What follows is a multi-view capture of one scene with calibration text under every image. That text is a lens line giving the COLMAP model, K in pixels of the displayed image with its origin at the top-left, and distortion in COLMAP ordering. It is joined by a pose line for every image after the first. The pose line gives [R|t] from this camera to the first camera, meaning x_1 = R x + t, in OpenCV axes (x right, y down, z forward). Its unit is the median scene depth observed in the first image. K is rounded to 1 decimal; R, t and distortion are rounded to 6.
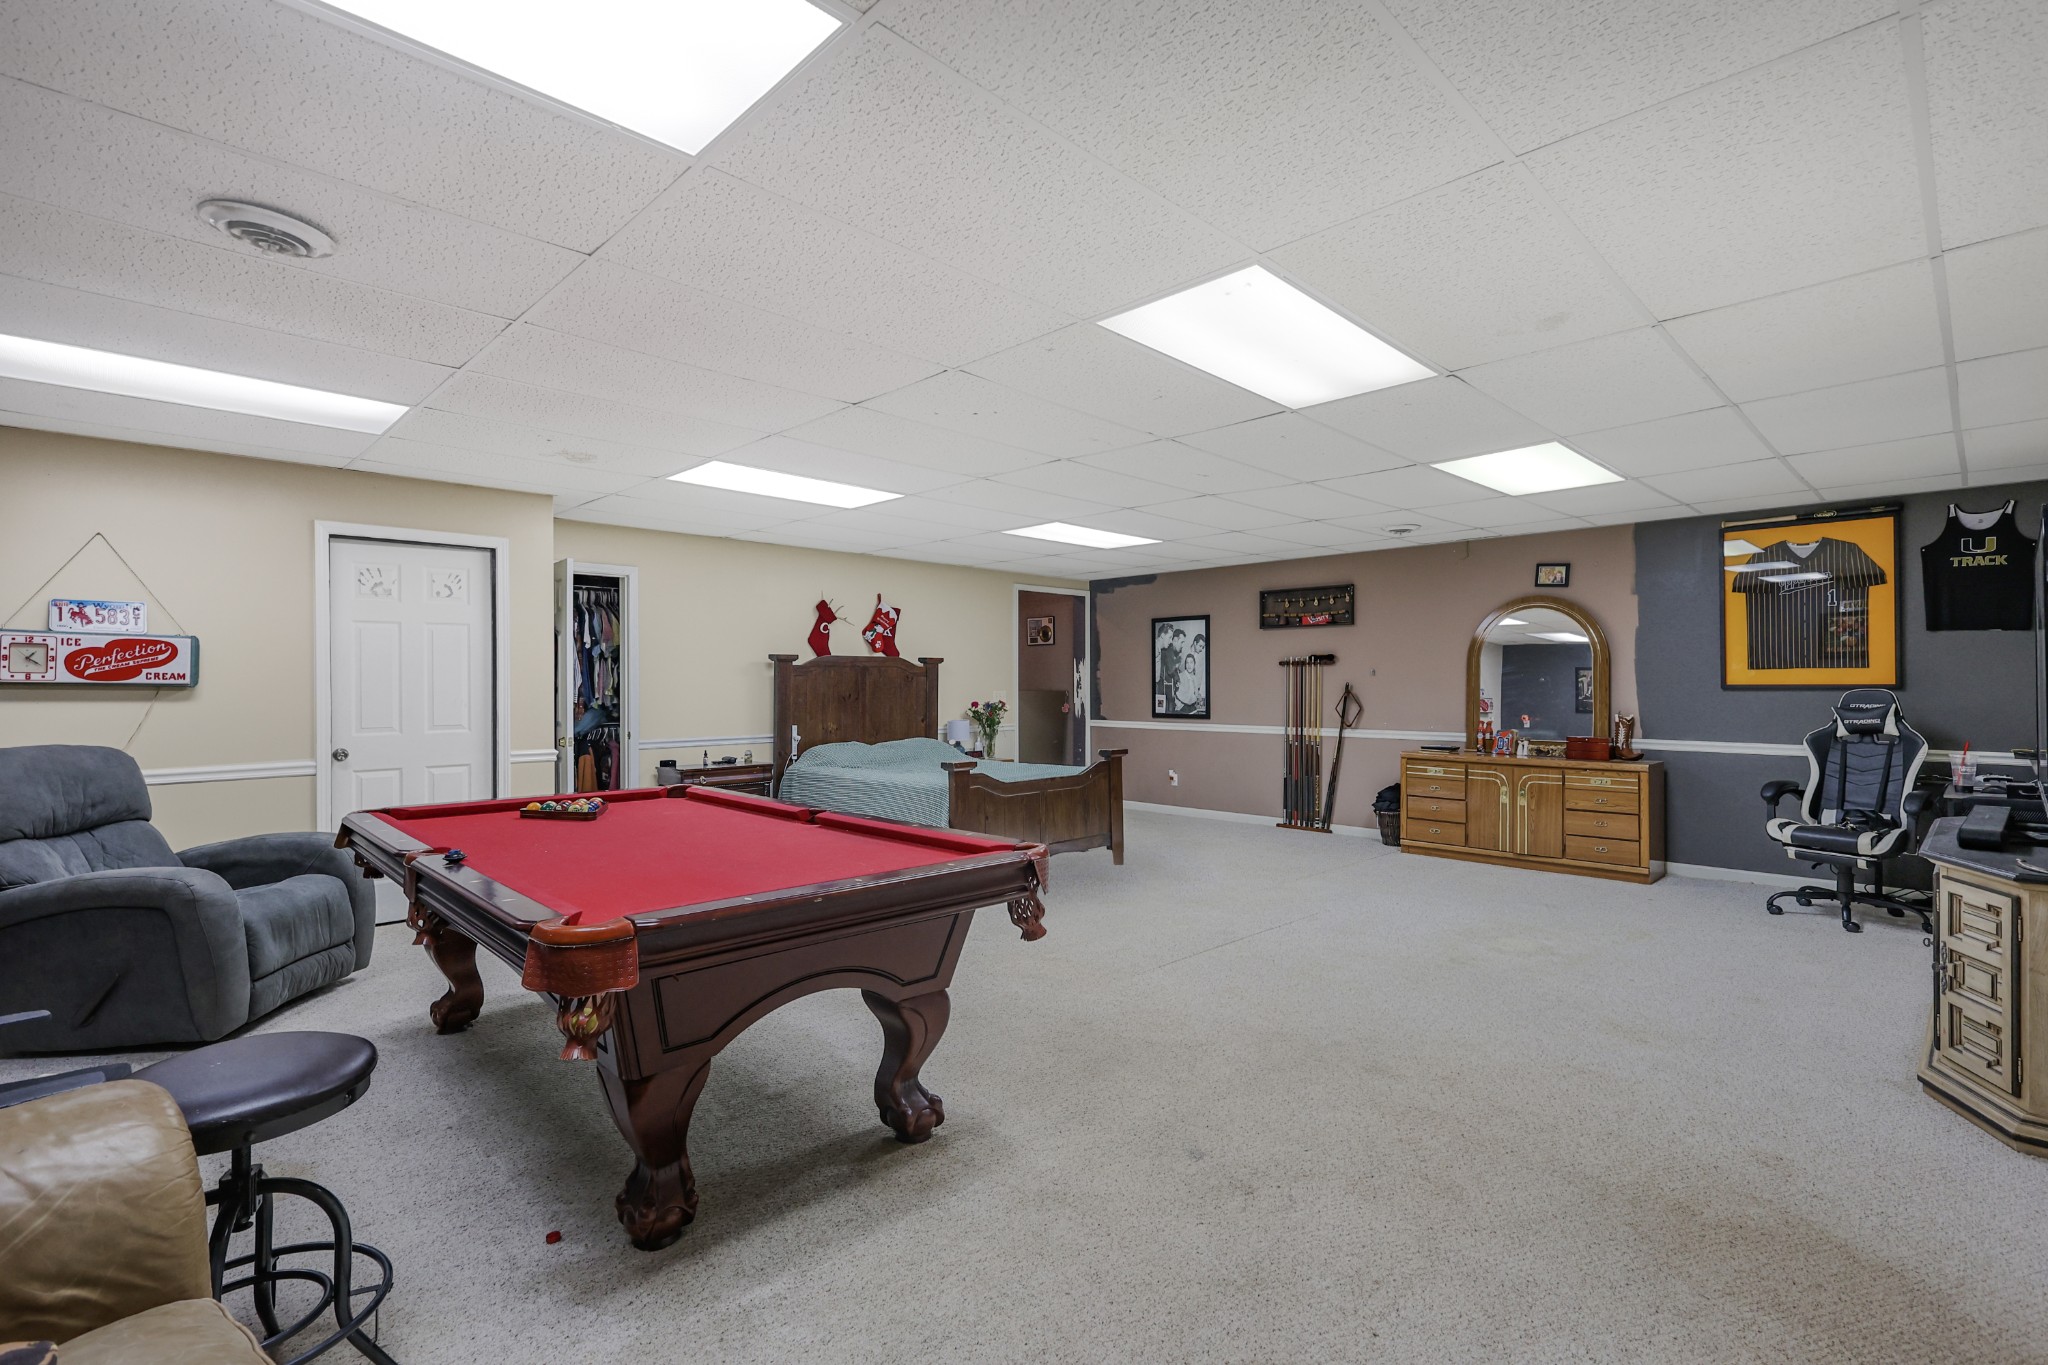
lens RADIAL K [[929.8, 0, 1025.7], [0, 929.8, 685.0], [0, 0, 1]] dist [0.000346, 0.000209]
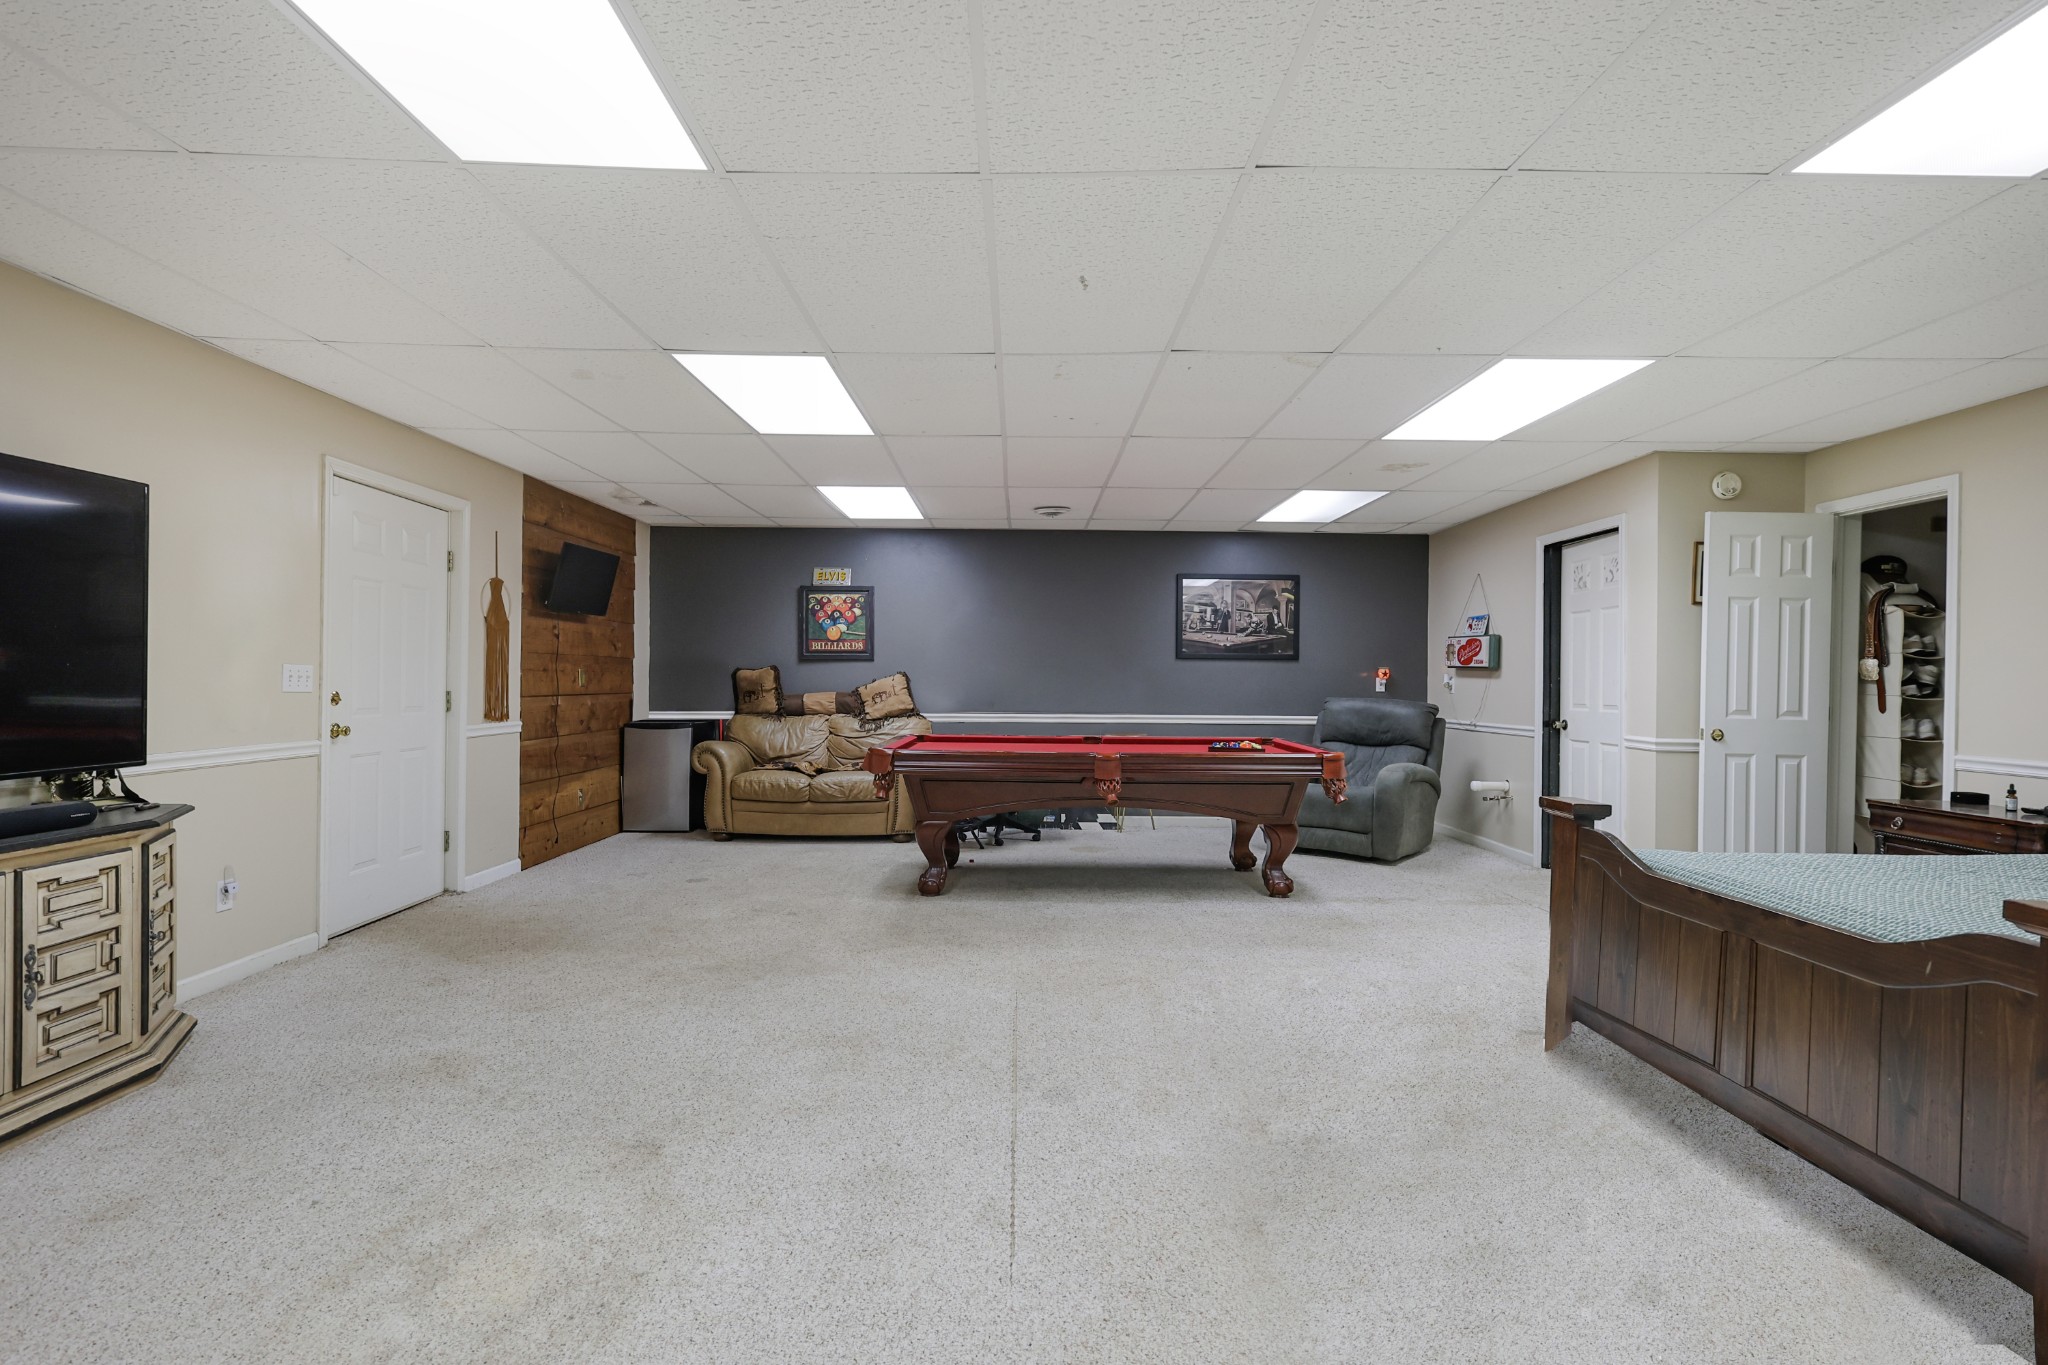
lens RADIAL K [[929.8, 0, 1026.1], [0, 929.8, 682.4], [0, 0, 1]] dist [0.000346, 0.000209]
pose [[-0.689872, -0.002301, -0.723928, 0.705112], [-0.008915, 0.999946, 0.005317, 0.021279], [0.723877, 0.010122, -0.689855, 1.532316]]
